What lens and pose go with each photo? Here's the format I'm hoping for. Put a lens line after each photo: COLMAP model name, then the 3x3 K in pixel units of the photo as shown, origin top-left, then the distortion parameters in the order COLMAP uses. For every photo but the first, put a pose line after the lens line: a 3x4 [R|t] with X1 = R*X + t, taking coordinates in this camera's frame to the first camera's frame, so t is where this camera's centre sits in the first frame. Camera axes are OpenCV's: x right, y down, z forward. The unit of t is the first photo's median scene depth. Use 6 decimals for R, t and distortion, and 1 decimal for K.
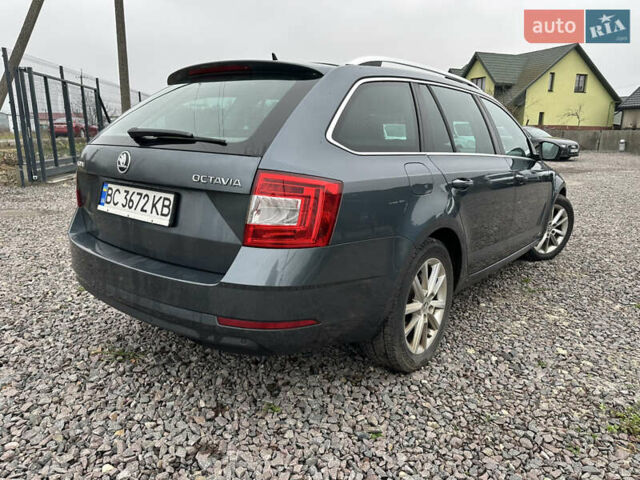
lens RADIAL K [[456.1, 0, 319.9], [0, 456.1, 236.0], [0, 0, 1]] dist [0.047670, -0.053257]
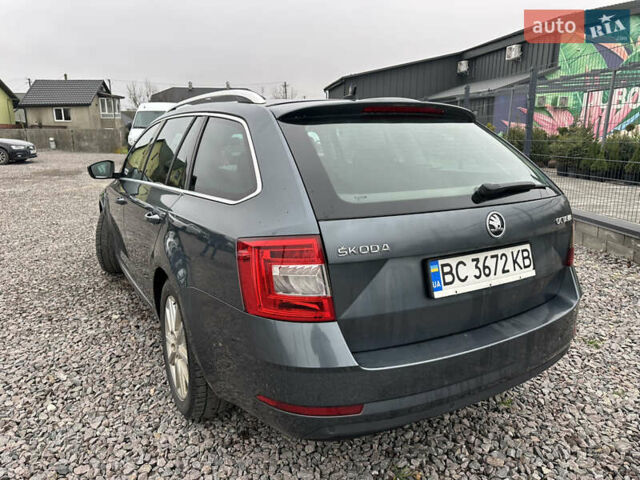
lens RADIAL K [[456.1, 0, 322.5], [0, 456.1, 237.8], [0, 0, 1]] dist [0.047670, -0.053257]
pose [[0.372917, -0.226827, 0.899712, -1.197159], [0.214123, 0.964524, 0.154416, -0.306167], [-0.902820, 0.135064, 0.408257, 0.851803]]
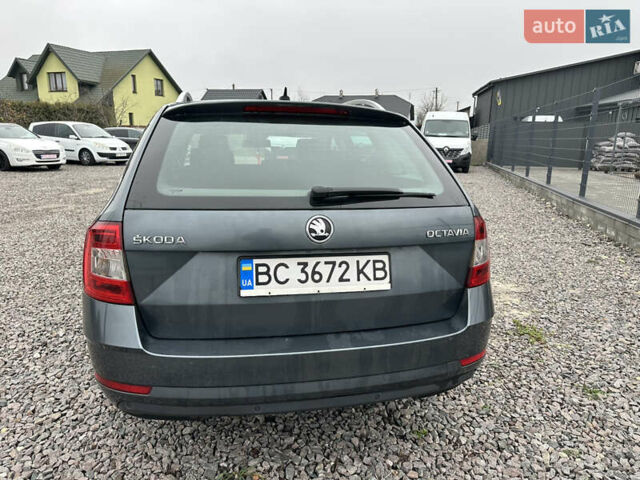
lens RADIAL K [[456.1, 0, 319.7], [0, 456.1, 234.6], [0, 0, 1]] dist [0.047670, -0.053257]
pose [[0.648712, -0.165008, 0.742931, -0.935170], [0.163042, 0.983679, 0.076114, -0.192168], [-0.743364, 0.071753, 0.665027, 0.409924]]
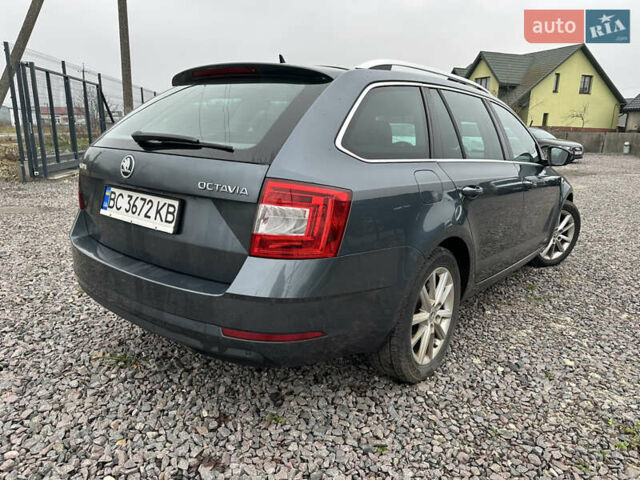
lens RADIAL K [[456.1, 0, 318.7], [0, 456.1, 241.0], [0, 0, 1]] dist [0.047670, -0.053257]
pose [[0.999889, 0.014535, -0.003361, -0.013609], [-0.014483, 0.999783, 0.014951, -0.021106], [0.003577, -0.014901, 0.999883, 0.021127]]
